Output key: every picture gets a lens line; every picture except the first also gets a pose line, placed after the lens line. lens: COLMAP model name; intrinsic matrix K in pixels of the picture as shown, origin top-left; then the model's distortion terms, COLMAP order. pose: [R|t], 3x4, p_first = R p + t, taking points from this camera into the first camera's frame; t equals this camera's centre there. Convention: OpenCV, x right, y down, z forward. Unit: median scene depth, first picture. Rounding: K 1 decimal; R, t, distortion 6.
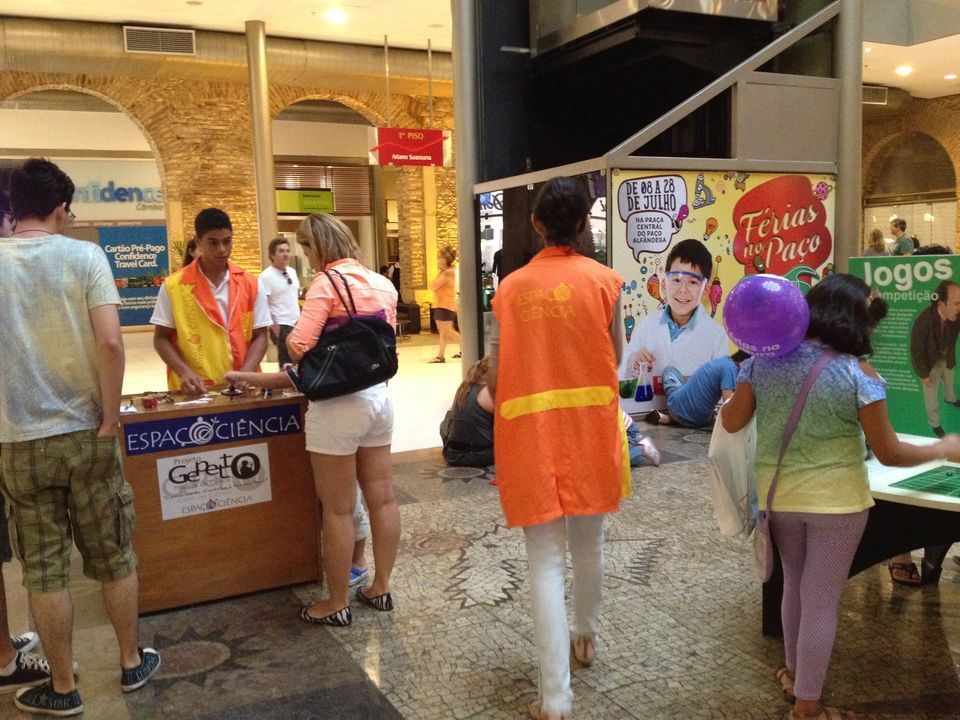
lens RADIAL K [[894.5, 0, 480.0], [0, 894.5, 360.0], [0, 0, 1]] dist [0.006355, -0.022803]
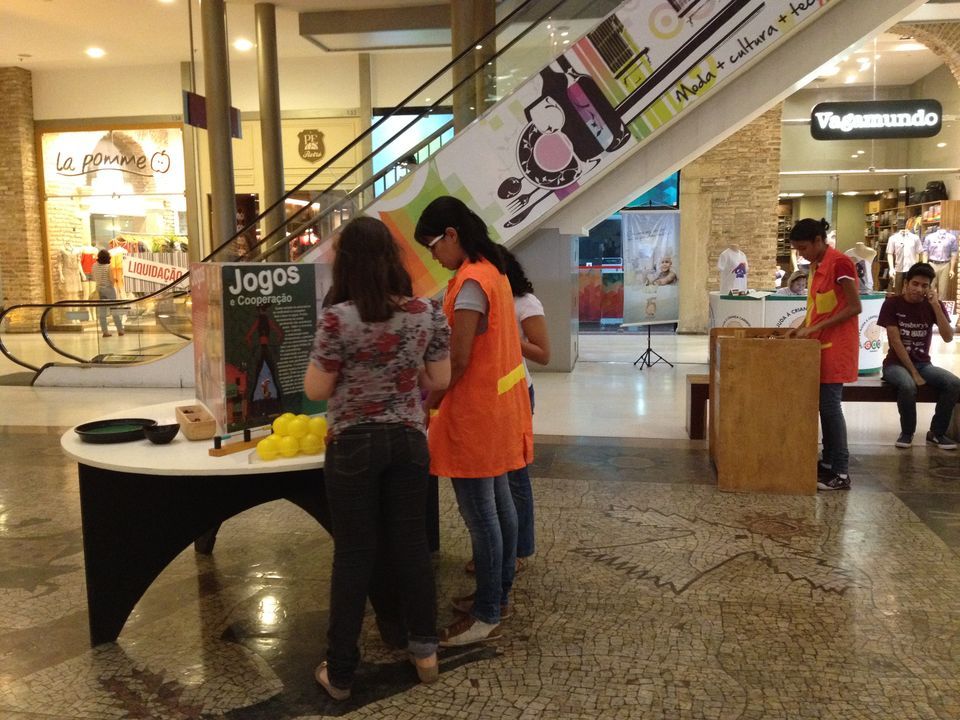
lens RADIAL K [[894.5, 0, 480.0], [0, 894.5, 360.0], [0, 0, 1]] dist [0.006355, -0.022803]
pose [[-0.580319, 0.145015, -0.801374, 1.019969], [-0.055242, 0.974743, 0.216391, -0.202664], [0.812514, 0.169846, -0.557651, 1.352591]]
